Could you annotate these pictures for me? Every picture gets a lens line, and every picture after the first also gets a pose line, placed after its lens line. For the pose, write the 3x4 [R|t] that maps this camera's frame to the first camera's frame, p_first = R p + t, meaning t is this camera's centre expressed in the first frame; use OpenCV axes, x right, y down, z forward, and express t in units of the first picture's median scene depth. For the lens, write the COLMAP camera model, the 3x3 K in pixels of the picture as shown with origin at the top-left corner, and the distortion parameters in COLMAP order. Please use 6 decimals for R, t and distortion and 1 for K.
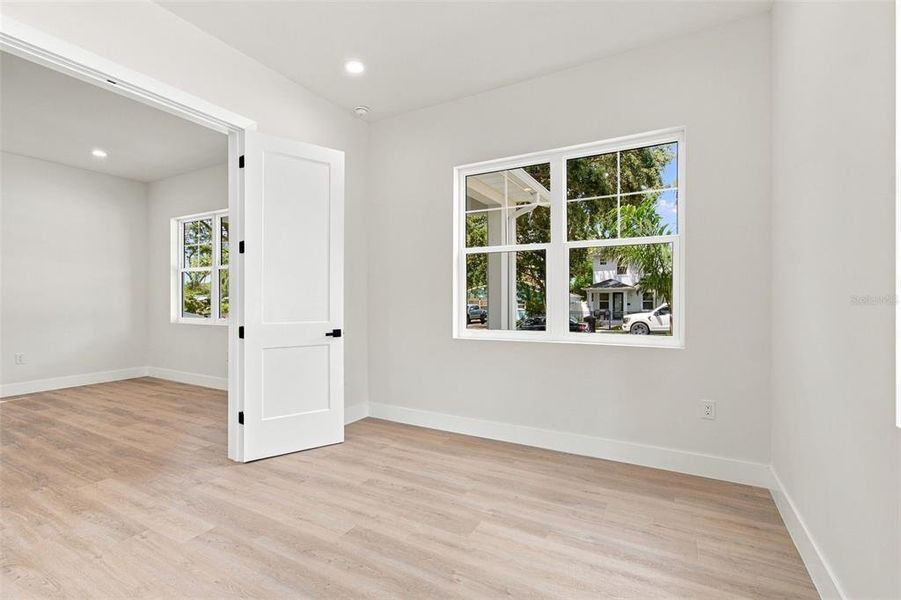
lens RADIAL K [[407.6, 0, 453.3], [0, 407.6, 296.1], [0, 0, 1]] dist [0.000467, 0.000215]
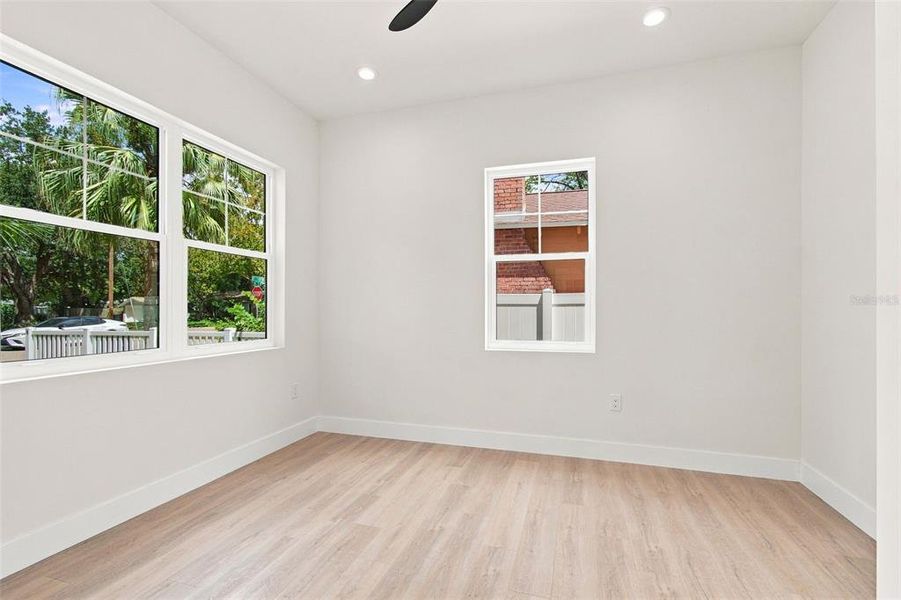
lens RADIAL K [[407.6, 0, 453.3], [0, 407.6, 296.1], [0, 0, 1]] dist [0.000467, 0.000215]
pose [[-0.203950, 0.030580, 0.978504, -0.963094], [-0.009145, 0.999409, -0.033140, 0.013130], [-0.978939, -0.015707, -0.203550, 0.938633]]
